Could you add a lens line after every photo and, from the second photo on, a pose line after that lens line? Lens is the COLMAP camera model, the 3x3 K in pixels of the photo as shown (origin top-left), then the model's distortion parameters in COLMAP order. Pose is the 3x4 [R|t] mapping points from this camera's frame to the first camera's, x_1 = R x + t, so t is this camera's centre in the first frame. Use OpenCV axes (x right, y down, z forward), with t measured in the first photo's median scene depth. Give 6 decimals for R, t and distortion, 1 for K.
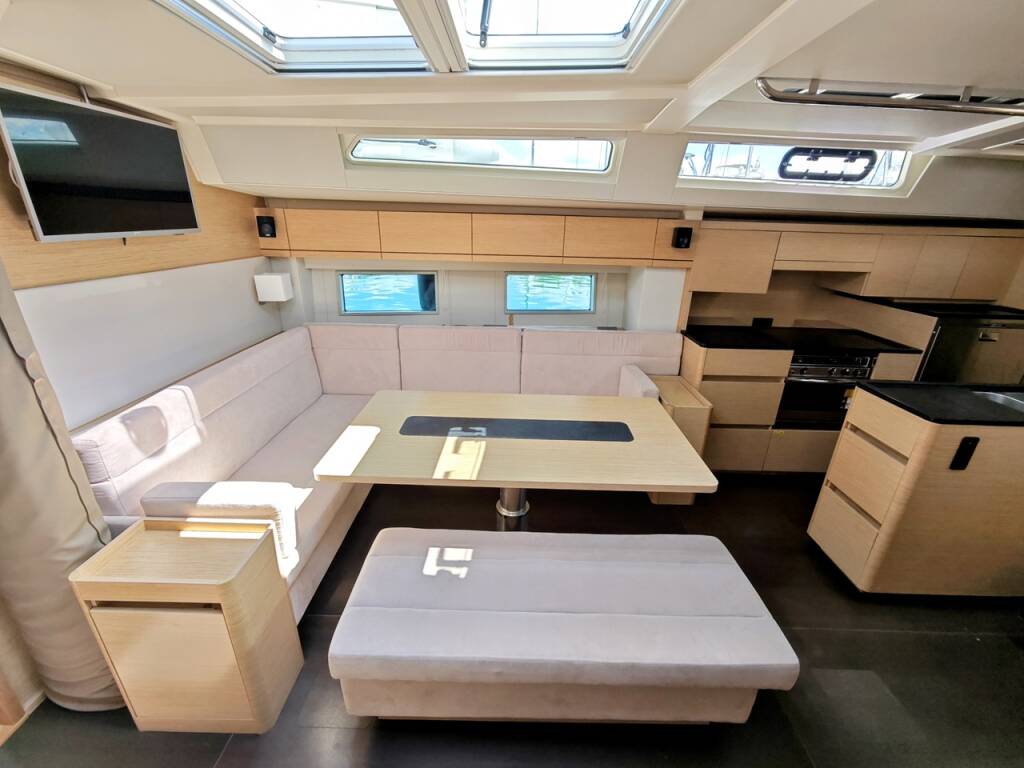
lens RADIAL K [[425.9, 0, 514.3], [0, 425.9, 383.8], [0, 0, 1]] dist [-0.007740, 0.003936]
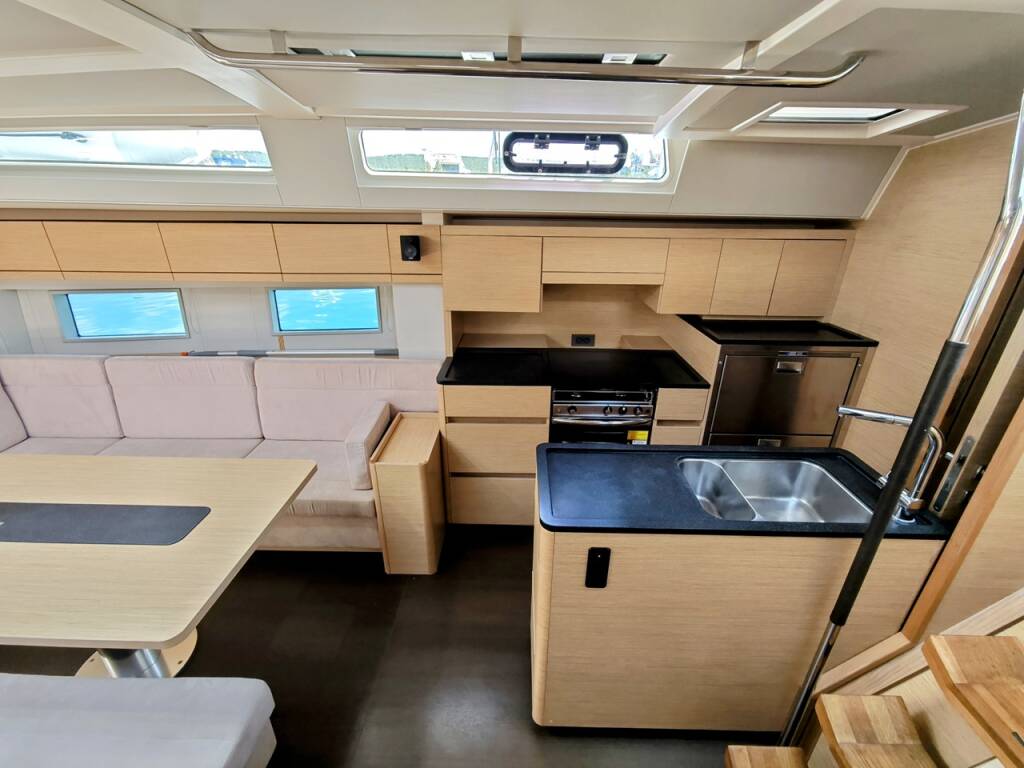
lens RADIAL K [[425.9, 0, 515.4], [0, 425.9, 384.2], [0, 0, 1]] dist [-0.007740, 0.003936]
pose [[0.999837, -0.013171, -0.012310, 0.627911], [0.013480, 0.999587, 0.025365, -0.109027], [0.011971, -0.025526, 0.999602, 0.199224]]
